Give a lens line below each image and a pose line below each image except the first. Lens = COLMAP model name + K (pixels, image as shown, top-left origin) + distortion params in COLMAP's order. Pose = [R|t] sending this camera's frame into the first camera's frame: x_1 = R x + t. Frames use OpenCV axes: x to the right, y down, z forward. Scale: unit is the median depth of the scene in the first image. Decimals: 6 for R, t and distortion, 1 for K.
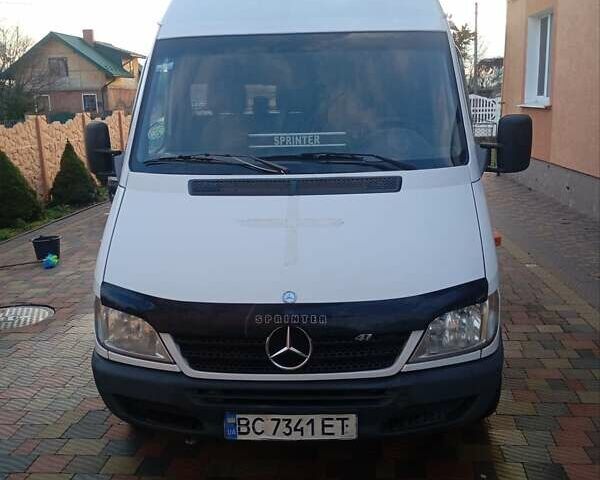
lens RADIAL K [[671.6, 0, 300.0], [0, 671.6, 240.0], [0, 0, 1]] dist [0.023410, 0.020858]
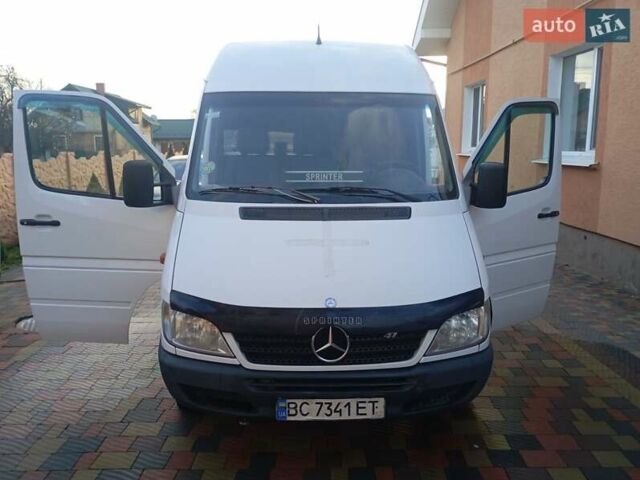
lens RADIAL K [[538.4, 0, 320.0], [0, 538.4, 240.0], [0, 0, 1]] dist [0.026382, -0.001807]
pose [[0.995793, 0.011638, 0.090886, -0.110738], [-0.008637, 0.999407, -0.033342, 0.002466], [-0.091220, 0.032417, 0.995303, 0.010906]]
